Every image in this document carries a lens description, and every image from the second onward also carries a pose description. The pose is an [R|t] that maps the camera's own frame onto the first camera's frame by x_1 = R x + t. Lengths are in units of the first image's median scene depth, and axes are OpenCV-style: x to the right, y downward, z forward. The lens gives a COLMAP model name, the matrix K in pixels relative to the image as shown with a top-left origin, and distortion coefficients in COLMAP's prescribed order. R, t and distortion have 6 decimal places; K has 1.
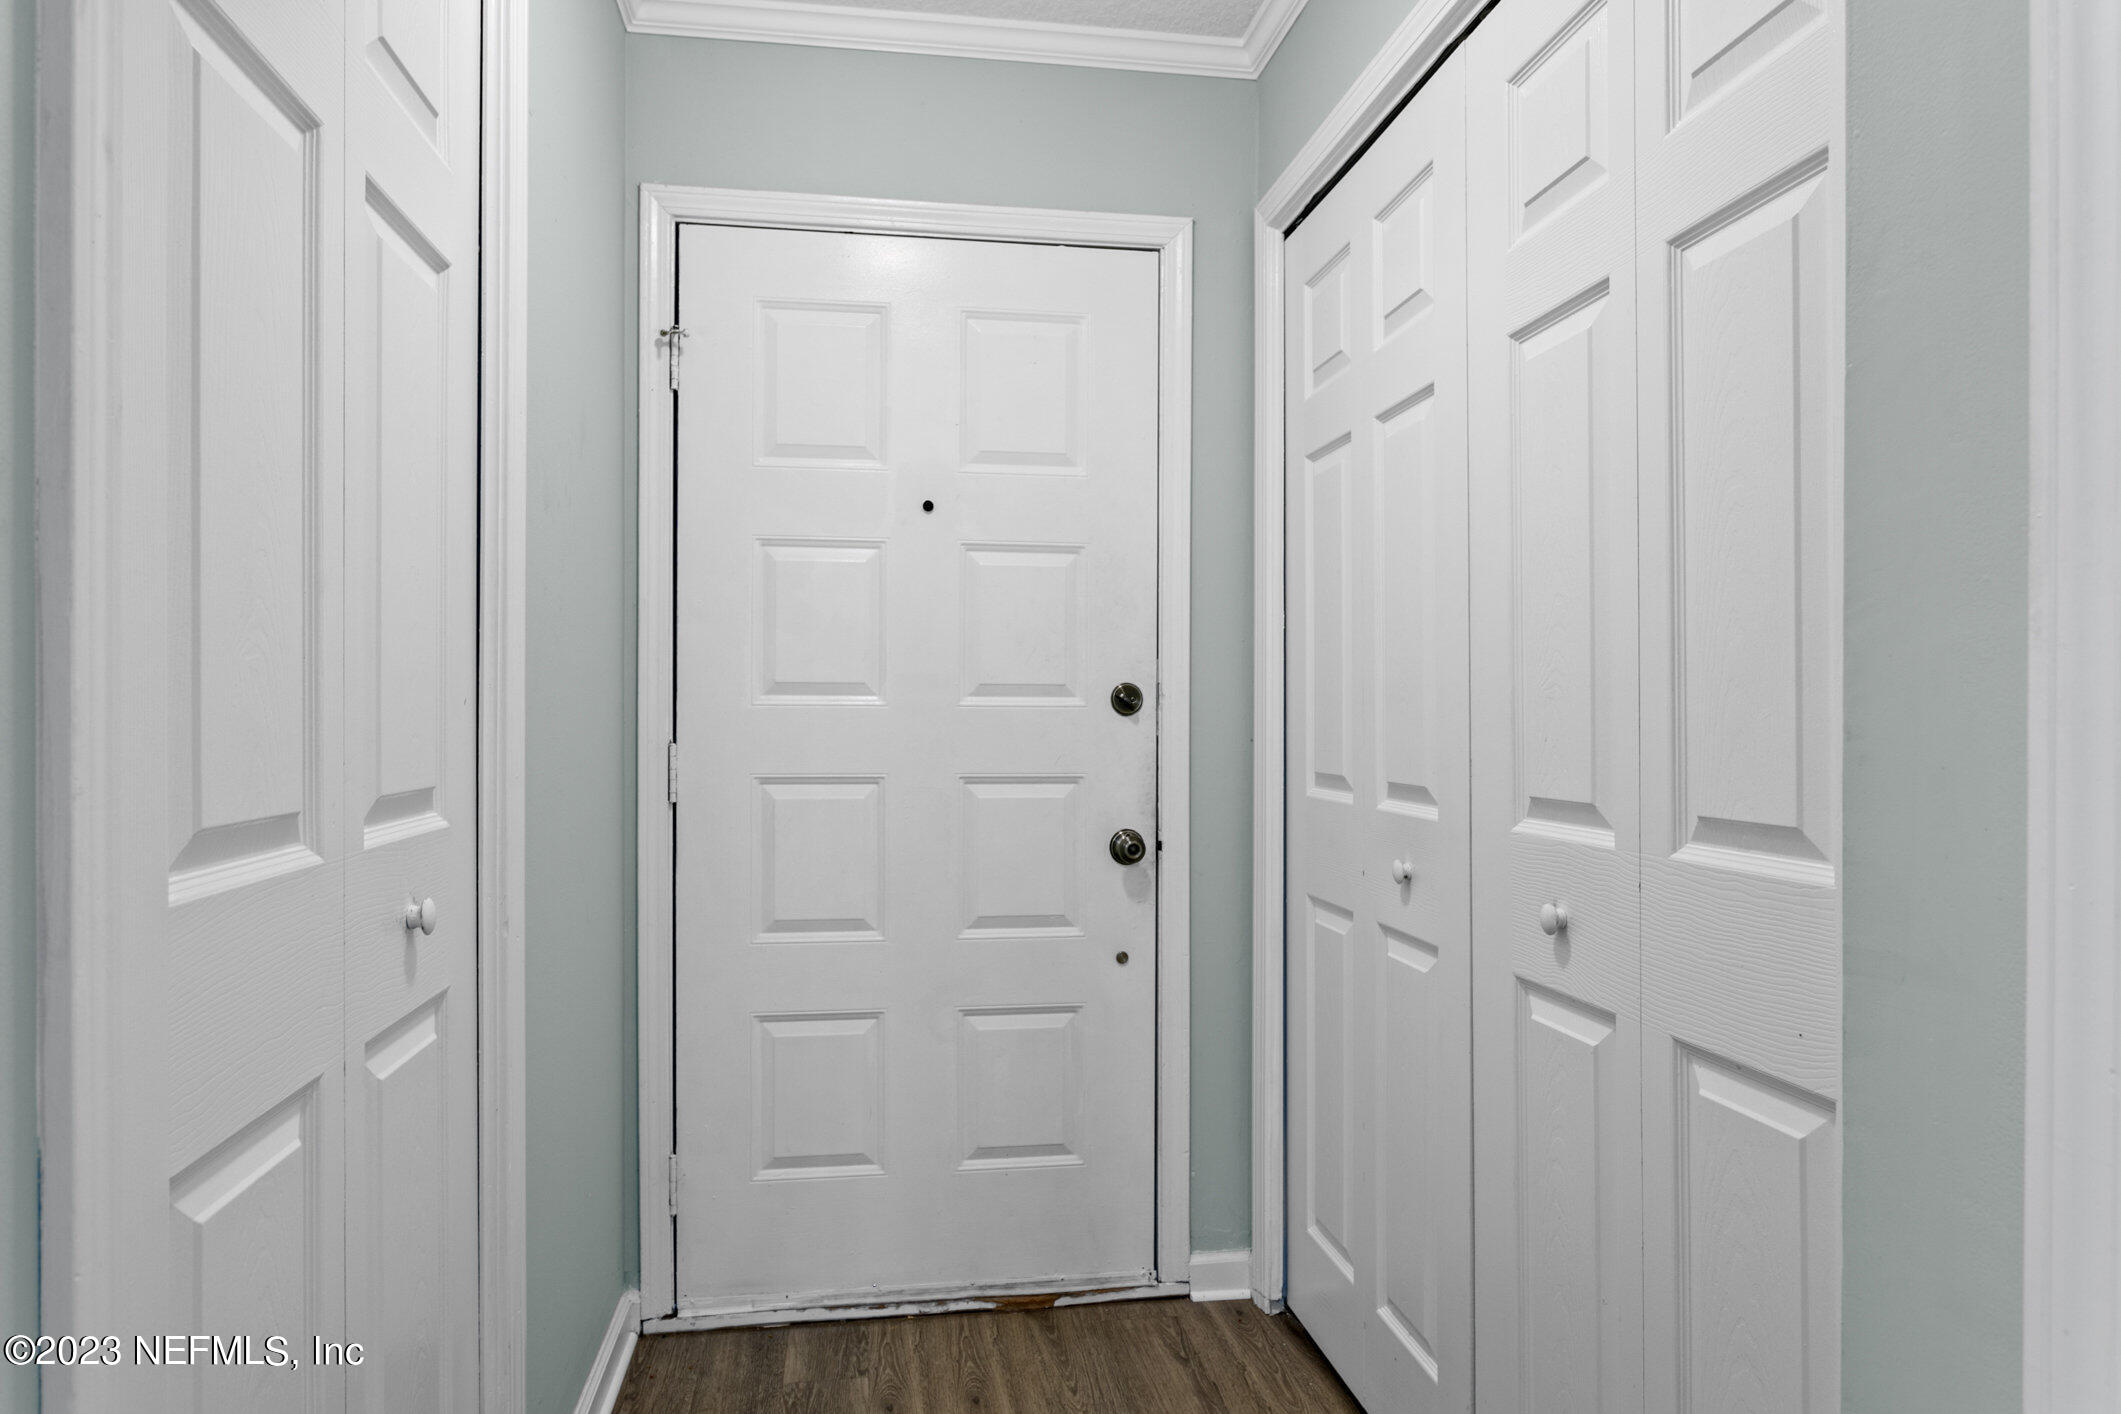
lens RADIAL K [[1295.5, 0, 1045.7], [0, 1295.5, 701.6], [0, 0, 1]] dist [-0.009134, 0.005515]
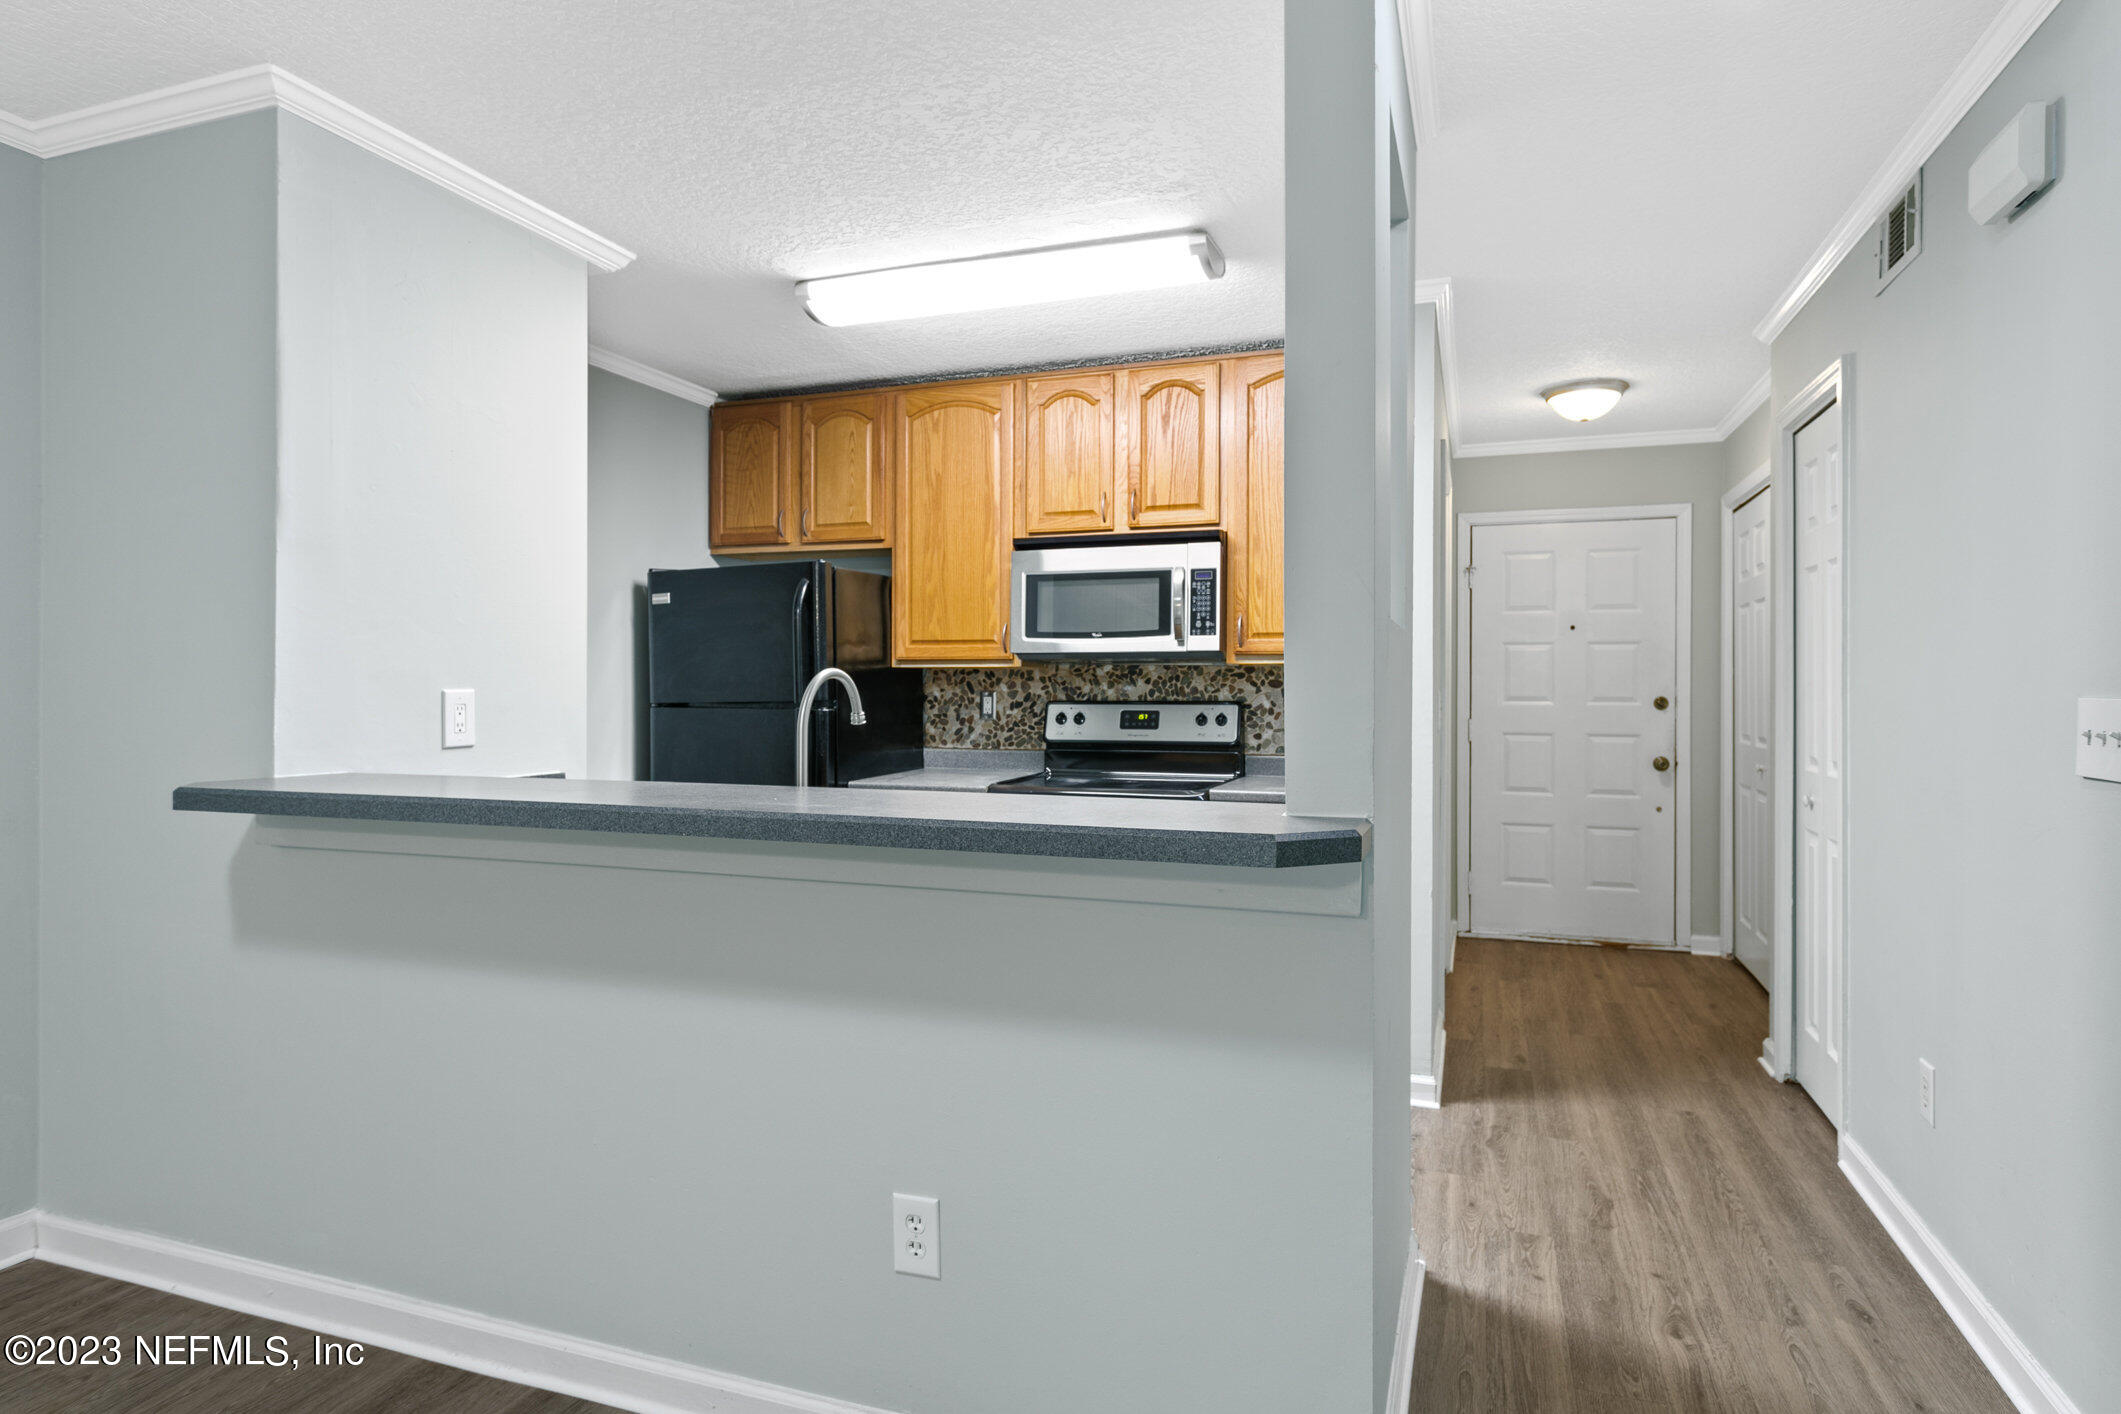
lens RADIAL K [[1188.6, 0, 1059.7], [0, 1188.6, 695.1], [0, 0, 1]] dist [-0.002206, 0.005862]
pose [[0.880685, 0.000076, -0.473702, 0.126169], [0.001932, 0.999991, 0.003752, -0.027604], [0.473699, -0.004220, 0.880677, -1.508541]]
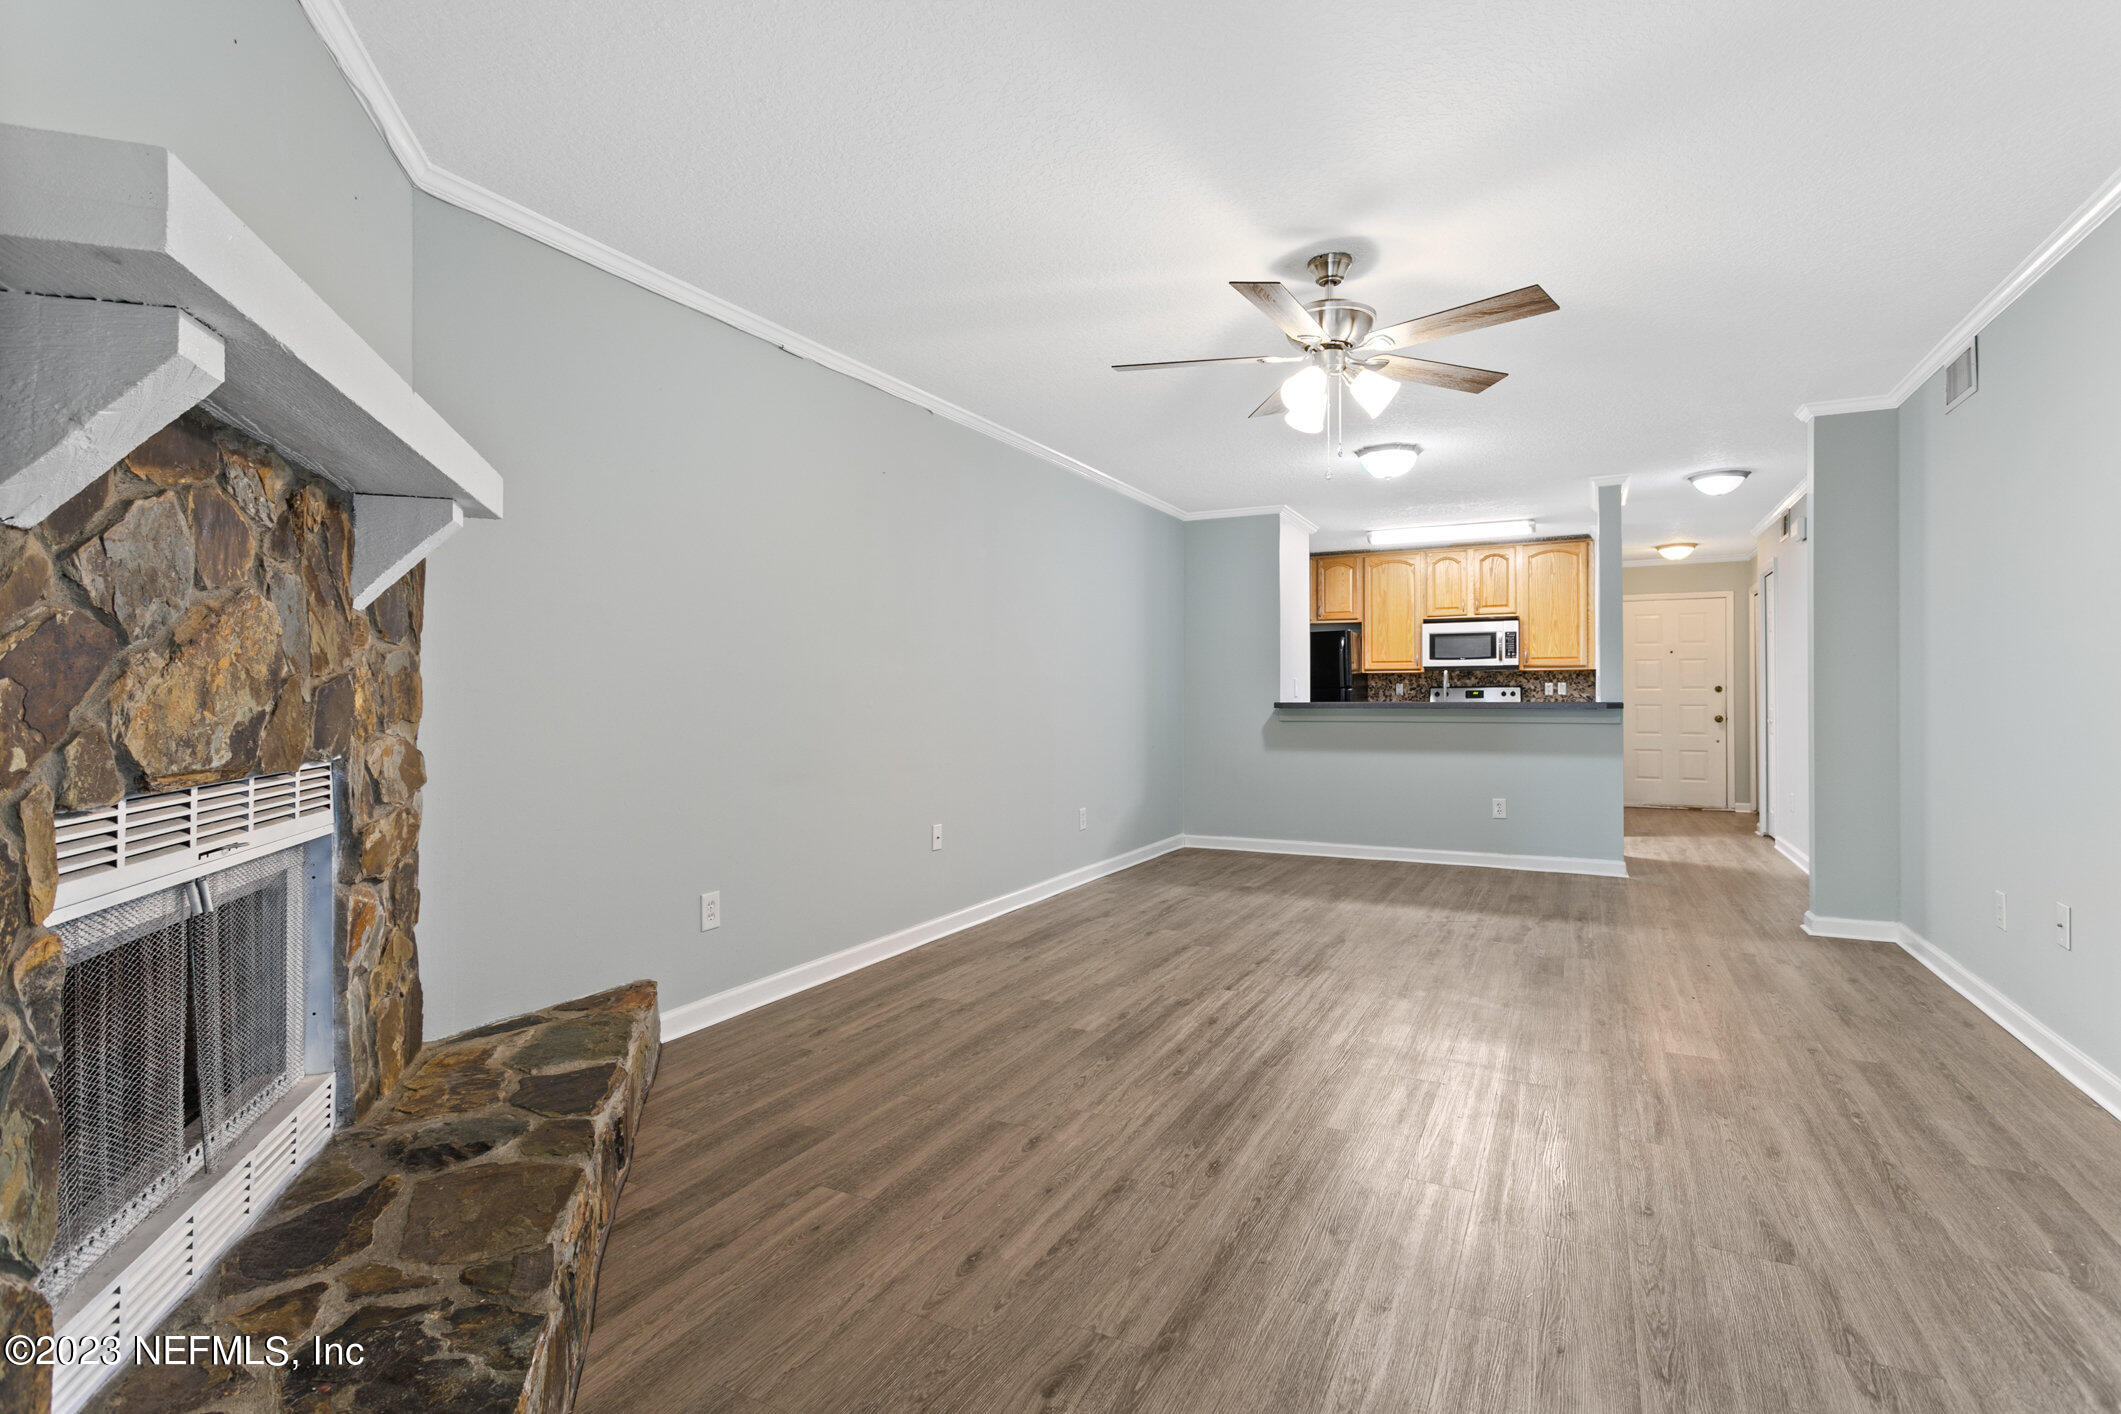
lens RADIAL K [[1025.0, 0, 1053.7], [0, 1025.0, 698.4], [0, 0, 1]] dist [-0.003728, 0.003907]
pose [[0.808491, -0.005443, -0.588484, 0.313168], [0.005018, 0.999985, -0.002355, 0.031508], [0.588488, -0.001049, 0.808505, -3.664557]]
